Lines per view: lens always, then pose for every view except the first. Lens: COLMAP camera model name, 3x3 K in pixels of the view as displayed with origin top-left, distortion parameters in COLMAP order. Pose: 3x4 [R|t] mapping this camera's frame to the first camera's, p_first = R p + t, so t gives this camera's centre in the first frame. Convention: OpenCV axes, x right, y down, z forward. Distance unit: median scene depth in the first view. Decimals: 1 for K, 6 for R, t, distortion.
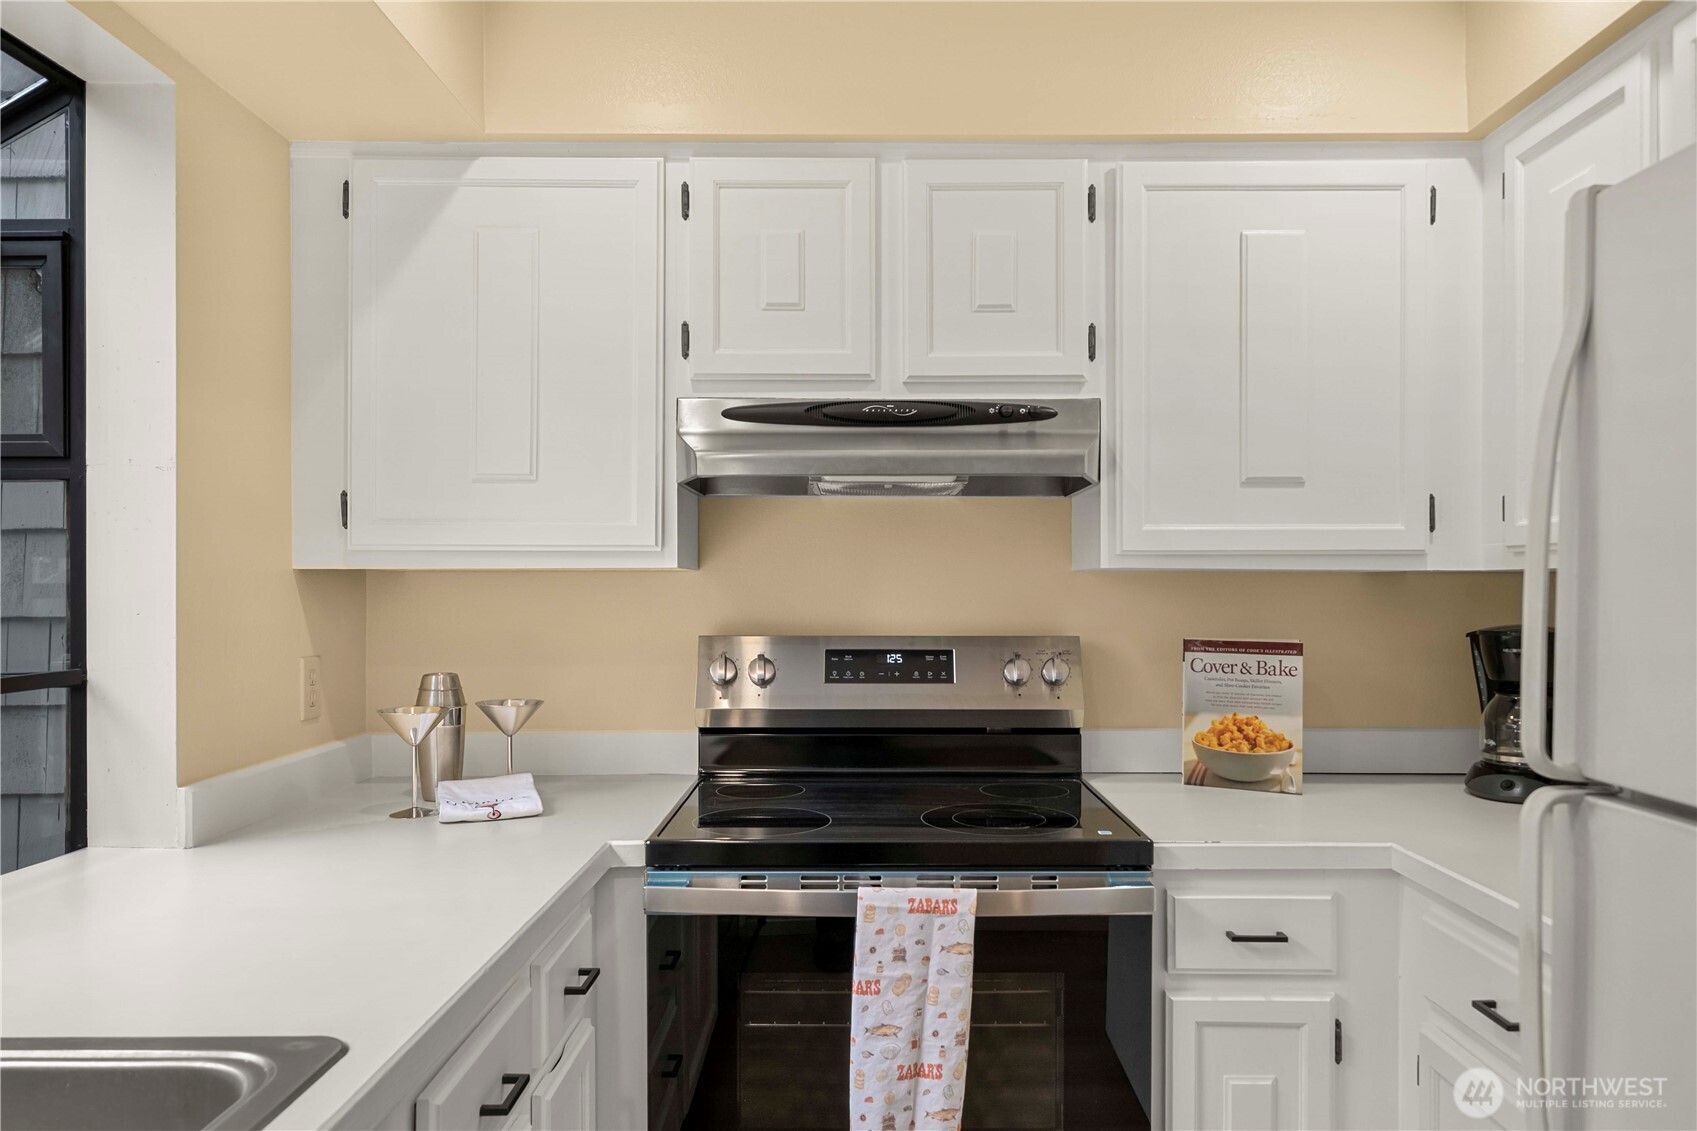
lens RADIAL K [[1139.4, 0, 849.3], [0, 1139.4, 587.8], [0, 0, 1]] dist [-0.000788, -0.001930]
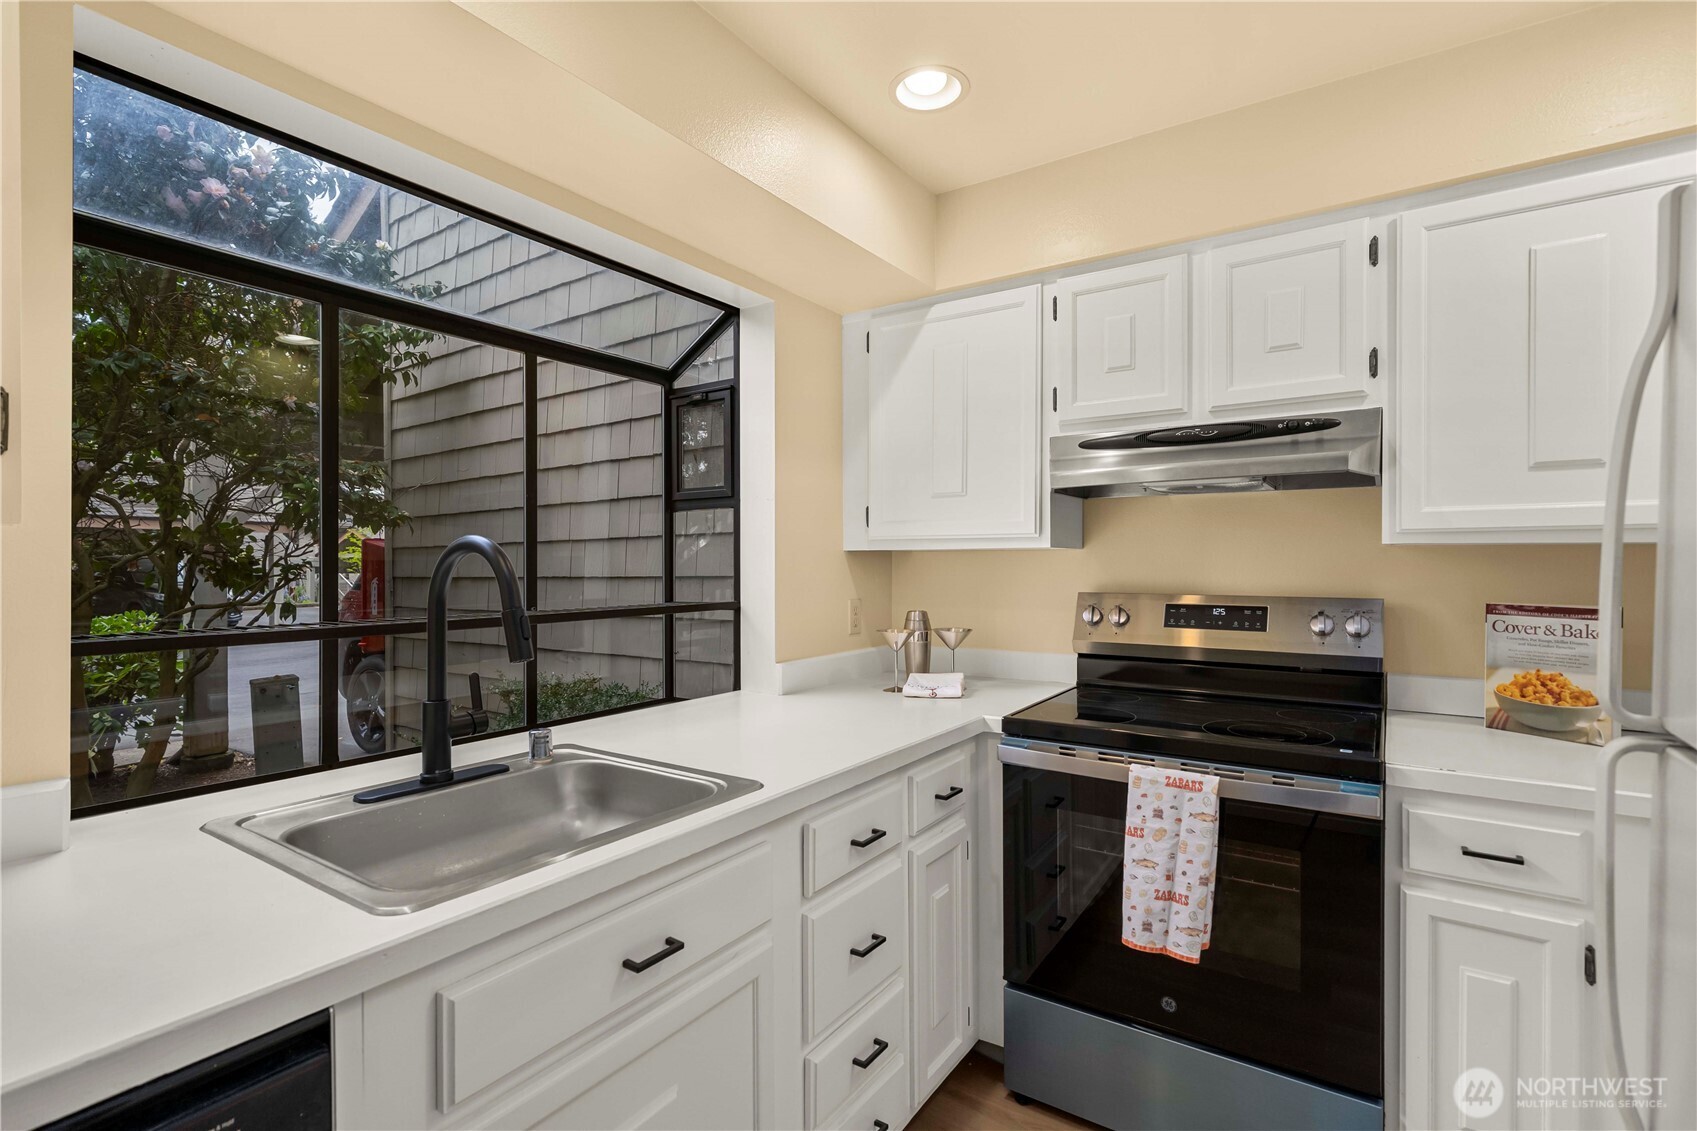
lens RADIAL K [[783.1, 0, 848.5], [0, 783.1, 565.5], [0, 0, 1]] dist [-0.000201, -0.000062]
pose [[0.830682, 0.001223, -0.556747, 0.217212], [0.001975, 0.999985, 0.005144, 0.000961], [0.556744, -0.005372, 0.830667, -0.034828]]
